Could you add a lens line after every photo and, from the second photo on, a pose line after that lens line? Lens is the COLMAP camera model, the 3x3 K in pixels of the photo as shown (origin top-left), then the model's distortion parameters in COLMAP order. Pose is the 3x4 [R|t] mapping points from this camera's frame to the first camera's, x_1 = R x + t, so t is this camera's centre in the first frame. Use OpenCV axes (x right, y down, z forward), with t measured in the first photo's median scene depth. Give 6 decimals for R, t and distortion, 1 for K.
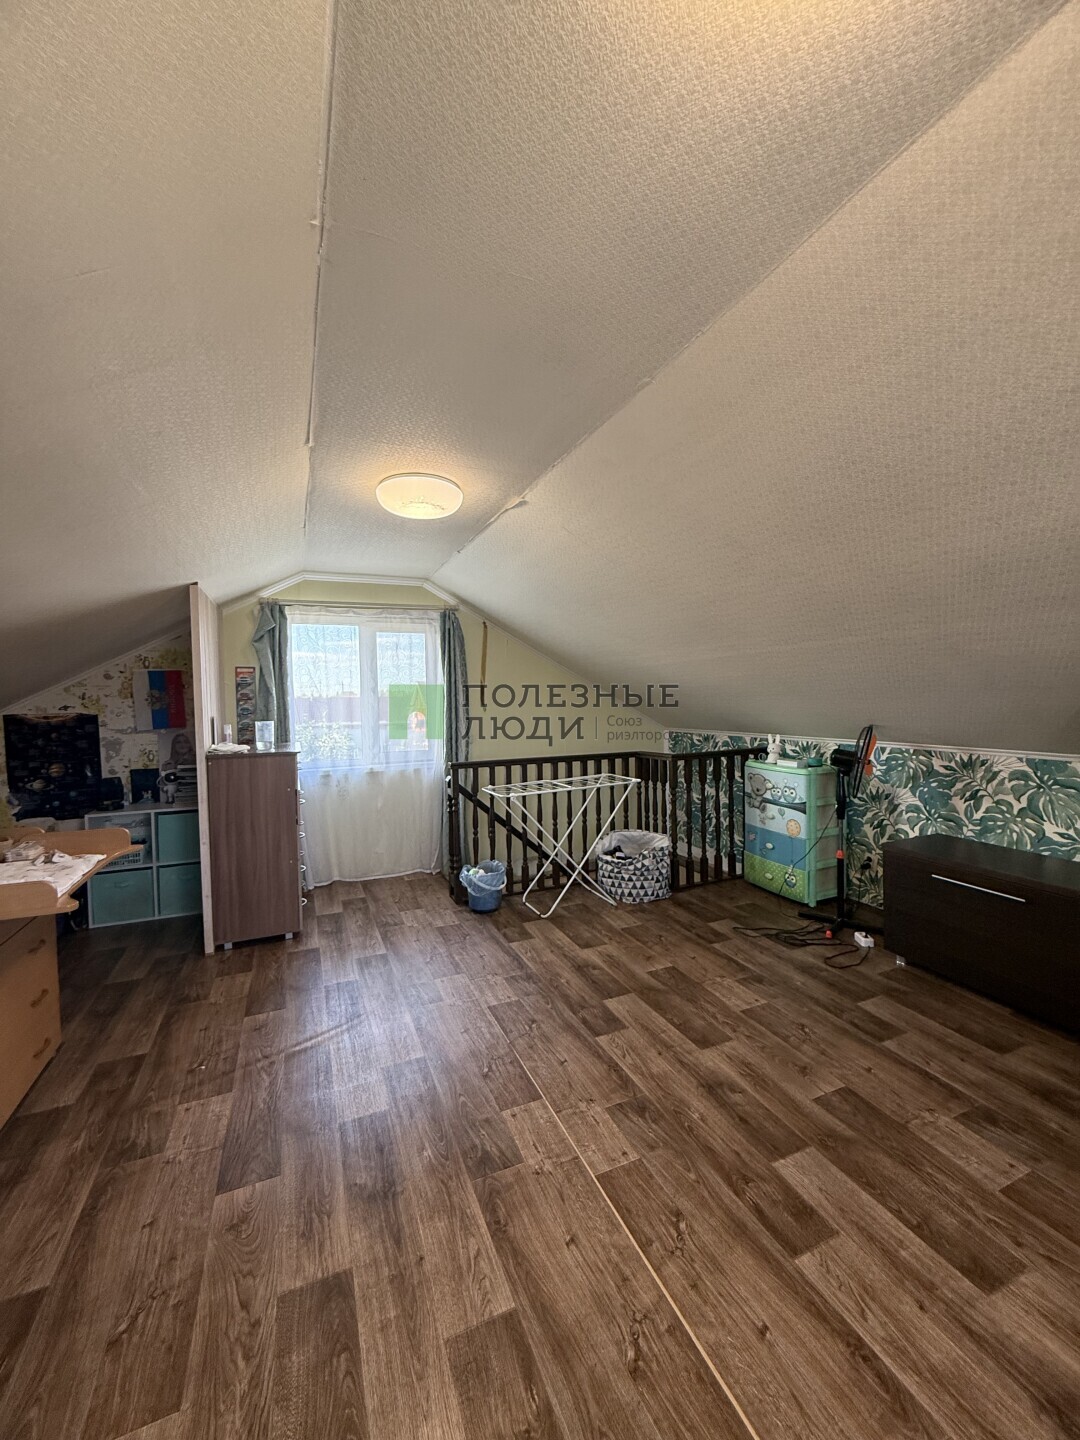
lens RADIAL K [[571.8, 0, 555.4], [0, 571.8, 721.7], [0, 0, 1]] dist [-0.002575, 0.000207]
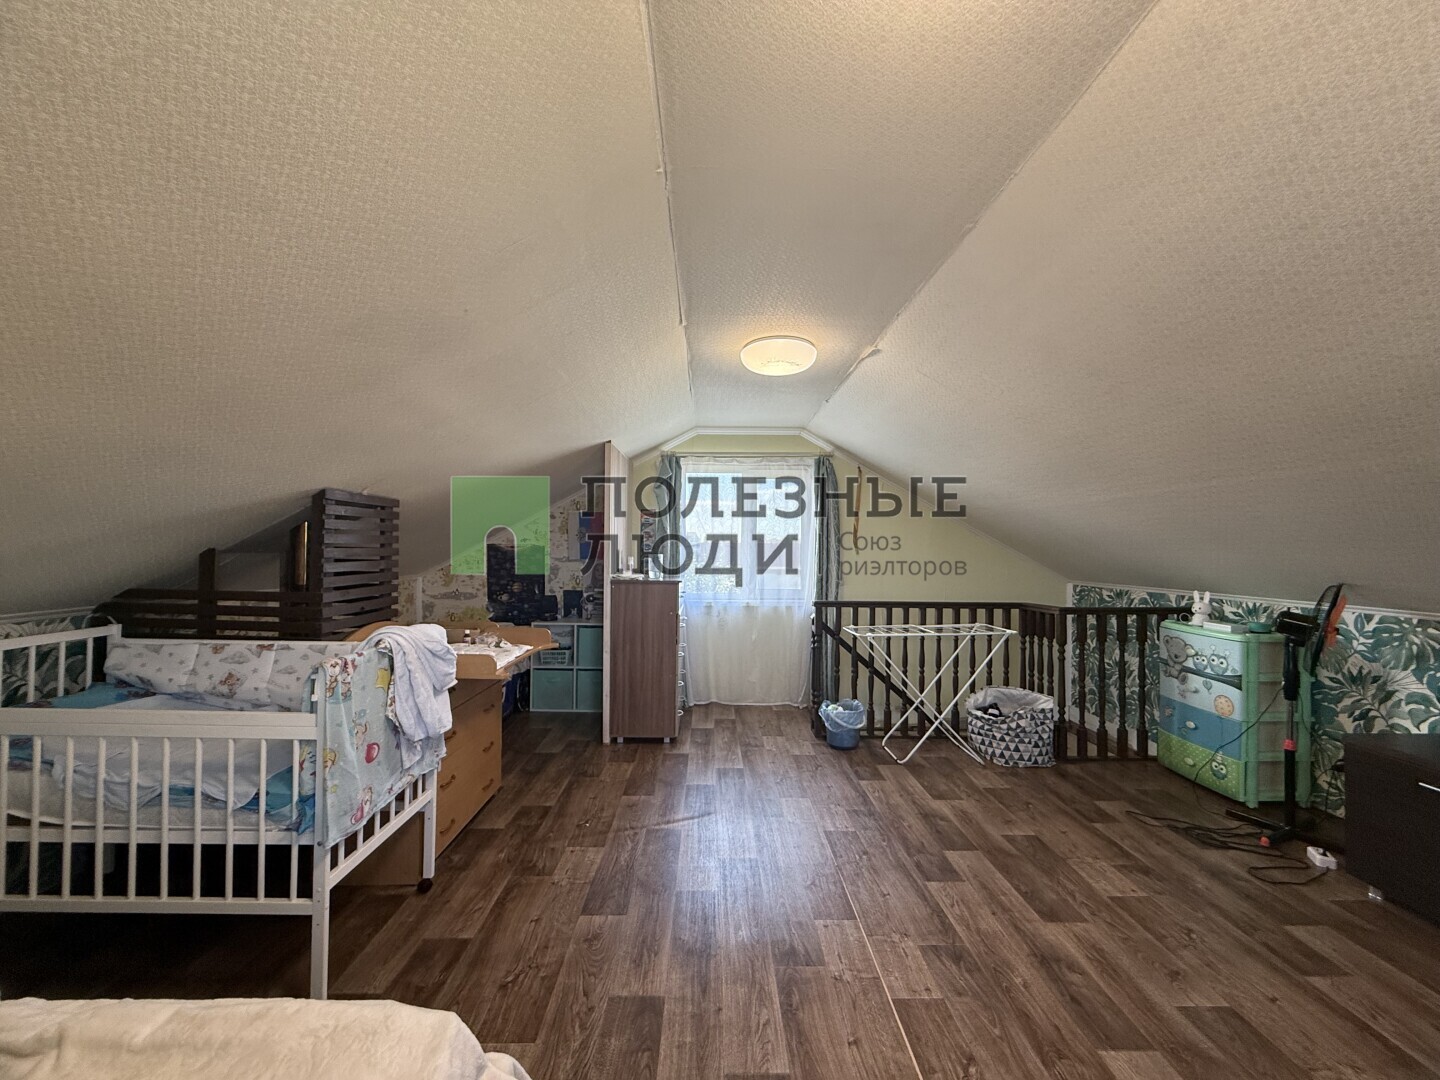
lens RADIAL K [[571.8, 0, 730.0], [0, 571.8, 545.6], [0, 0, 1]] dist [-0.002575, 0.000207]
pose [[0.926754, 0.024227, -0.374886, 0.091460], [-0.039322, 0.998692, -0.032669, 0.016444], [0.373604, 0.045017, 0.926495, -0.051559]]
